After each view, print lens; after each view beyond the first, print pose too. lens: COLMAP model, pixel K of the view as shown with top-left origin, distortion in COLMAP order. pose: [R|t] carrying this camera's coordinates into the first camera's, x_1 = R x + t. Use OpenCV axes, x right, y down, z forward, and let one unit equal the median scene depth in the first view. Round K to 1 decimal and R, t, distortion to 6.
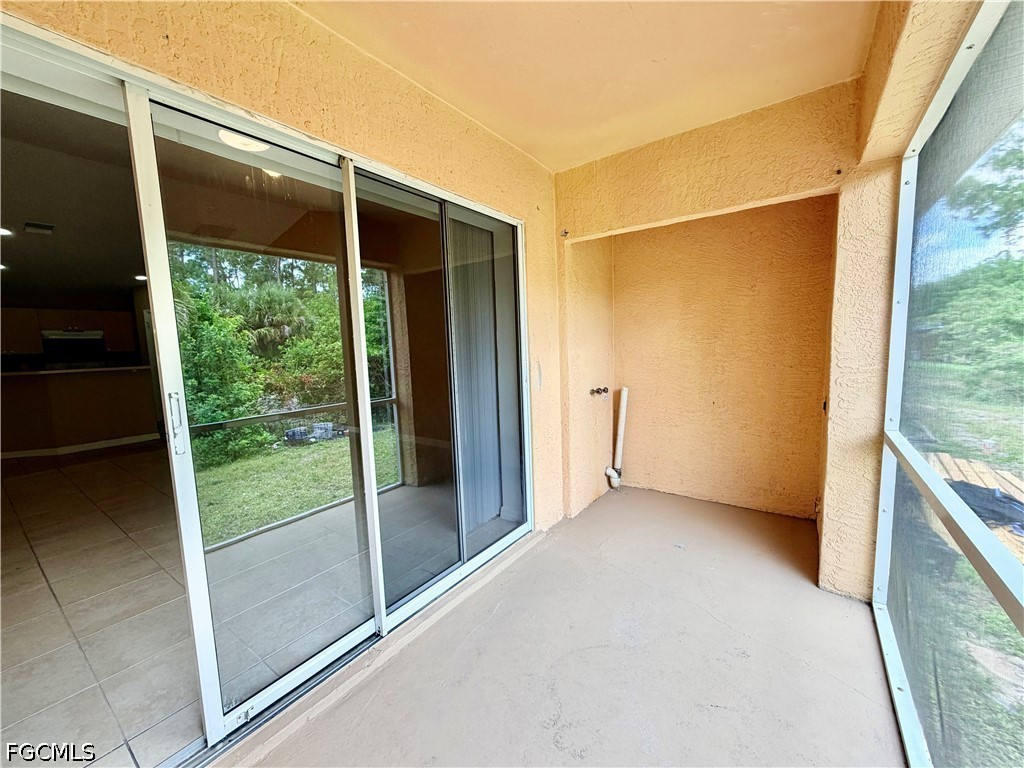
lens RADIAL K [[407.9, 0, 510.1], [0, 407.9, 386.6], [0, 0, 1]] dist [0.001212, 0.000166]
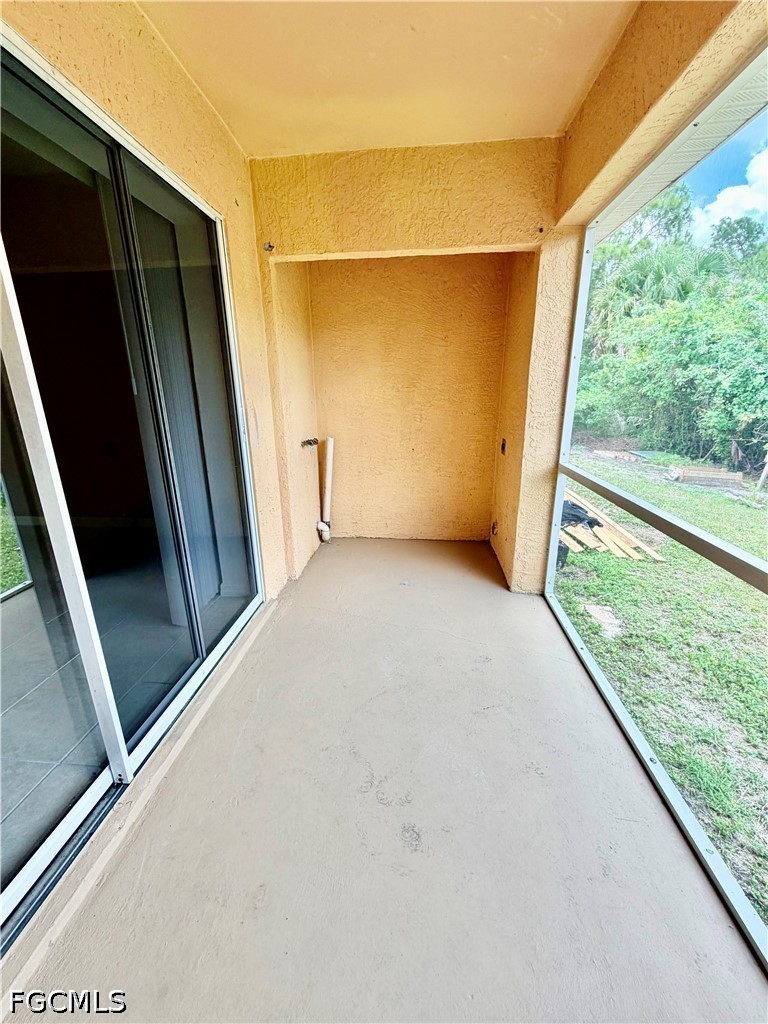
lens RADIAL K [[407.9, 0, 380.4], [0, 407.9, 510.7], [0, 0, 1]] dist [0.001212, 0.000166]
pose [[0.861115, -0.122381, 0.493460, -0.145869], [0.037067, 0.983126, 0.179138, 0.003376], [-0.507056, -0.135967, 0.851121, 0.129765]]
